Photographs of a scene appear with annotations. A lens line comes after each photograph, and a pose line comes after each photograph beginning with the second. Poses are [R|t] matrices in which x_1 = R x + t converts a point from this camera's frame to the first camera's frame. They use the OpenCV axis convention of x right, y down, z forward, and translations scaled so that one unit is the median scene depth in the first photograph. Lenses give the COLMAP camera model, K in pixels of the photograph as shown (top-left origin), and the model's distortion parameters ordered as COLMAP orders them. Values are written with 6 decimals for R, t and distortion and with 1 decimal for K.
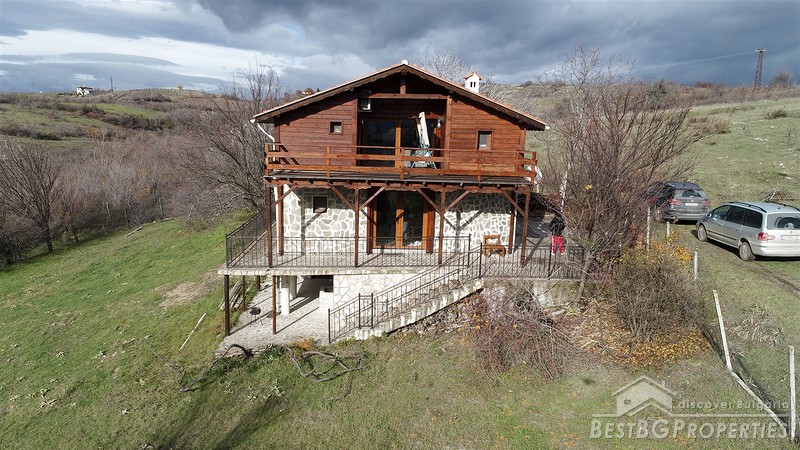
lens RADIAL K [[536.9, 0, 398.2], [0, 536.9, 226.3], [0, 0, 1]] dist [0.002310, -0.001937]
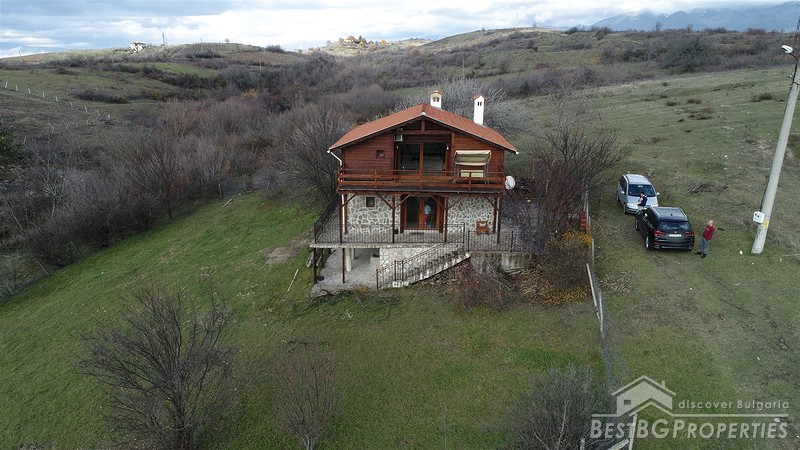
lens RADIAL K [[536.9, 0, 397.8], [0, 536.9, 224.9], [0, 0, 1]] dist [0.002310, -0.001937]
pose [[0.996738, 0.003971, -0.080609, 0.061512], [0.003710, 0.995479, 0.094913, -0.124712], [0.080622, -0.094902, 0.992217, -0.564447]]
